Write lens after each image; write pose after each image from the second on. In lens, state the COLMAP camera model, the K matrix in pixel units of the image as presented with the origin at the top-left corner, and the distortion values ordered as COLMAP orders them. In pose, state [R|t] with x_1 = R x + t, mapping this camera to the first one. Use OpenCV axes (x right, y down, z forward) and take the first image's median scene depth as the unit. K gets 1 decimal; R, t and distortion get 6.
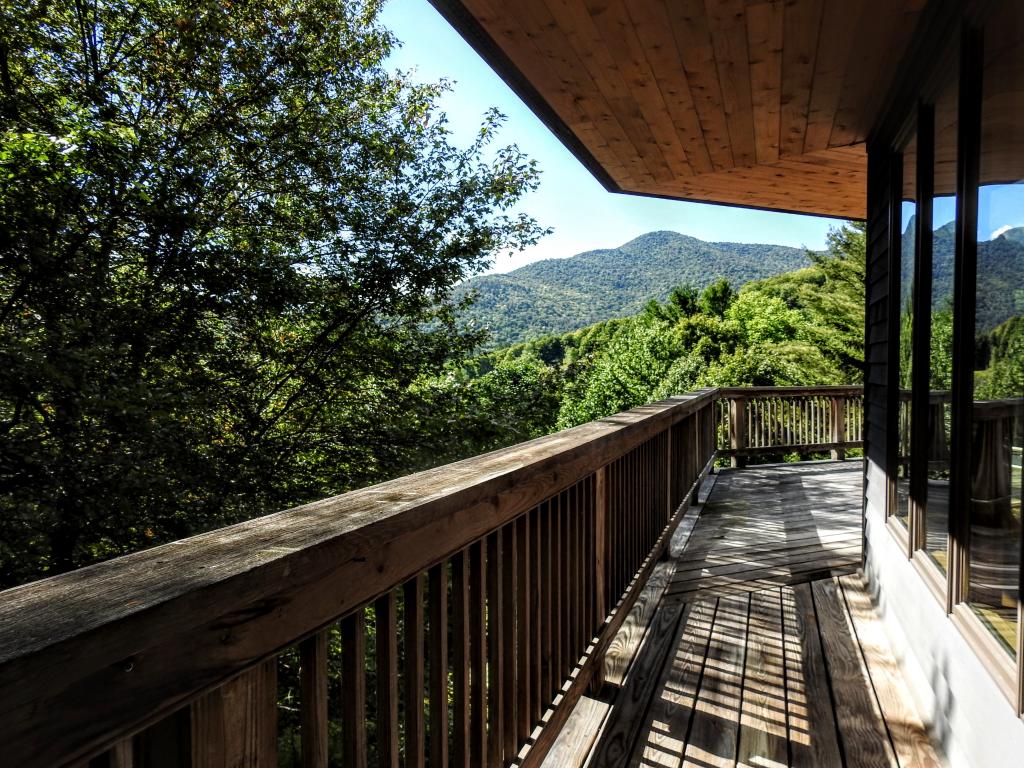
lens RADIAL K [[760.6, 0, 512.0], [0, 760.6, 384.0], [0, 0, 1]] dist [0.045799, 0.003375]
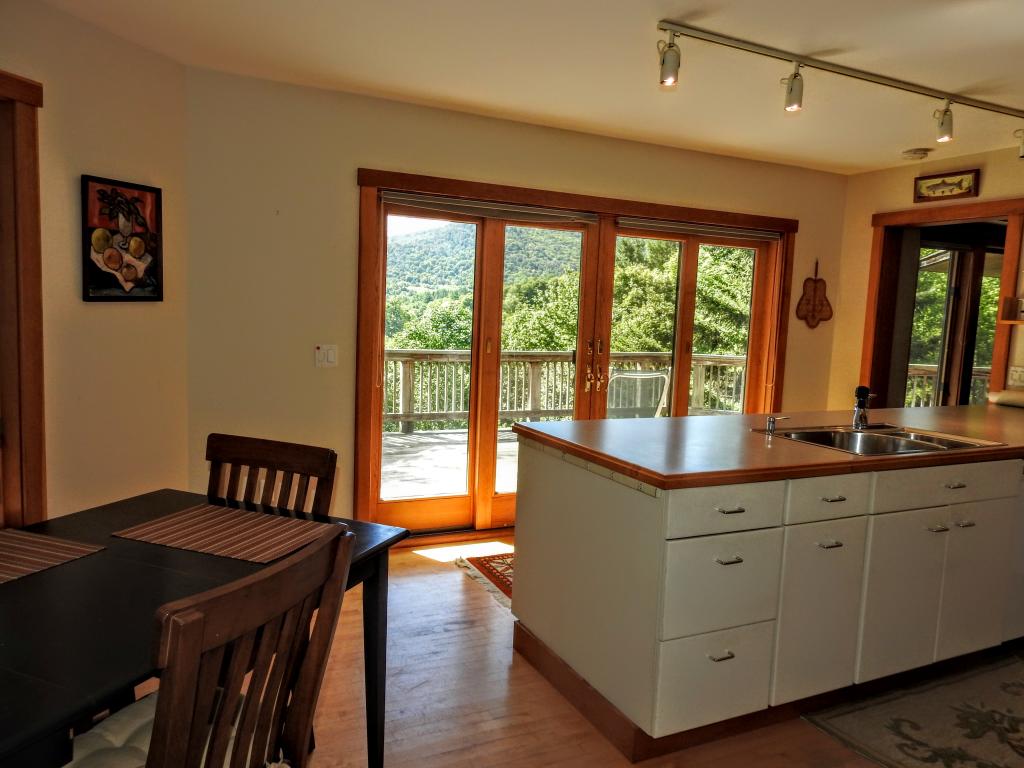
lens RADIAL K [[760.6, 0, 512.0], [0, 760.6, 384.0], [0, 0, 1]] dist [0.045799, 0.003375]
pose [[0.999068, 0.043155, 0.000593, 0.098391], [-0.043076, 0.996184, 0.075903, -0.006813], [0.002684, -0.075858, 0.997115, 0.012878]]
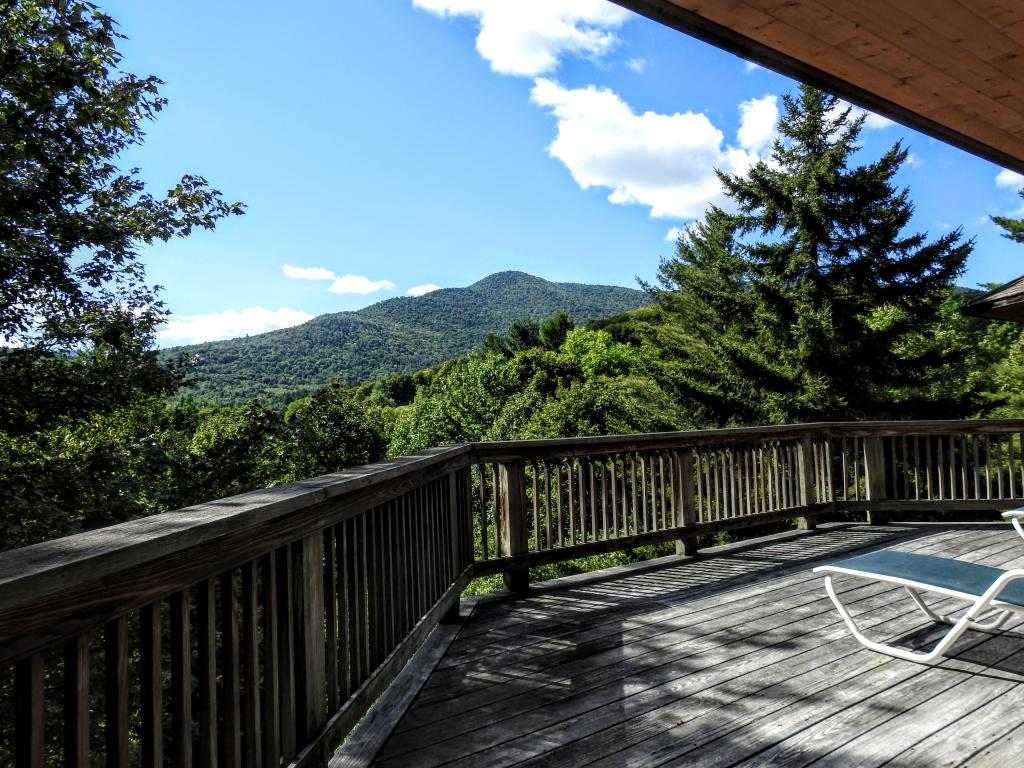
lens RADIAL K [[744.9, 0, 523.4], [0, 744.9, 394.8], [0, 0, 1]] dist [0.000827, 0.000131]
pose [[0.979446, -0.014686, 0.201170, 0.045880], [0.021887, 0.999195, -0.033621, -0.002351], [-0.200514, 0.037333, 0.978979, 0.111577]]
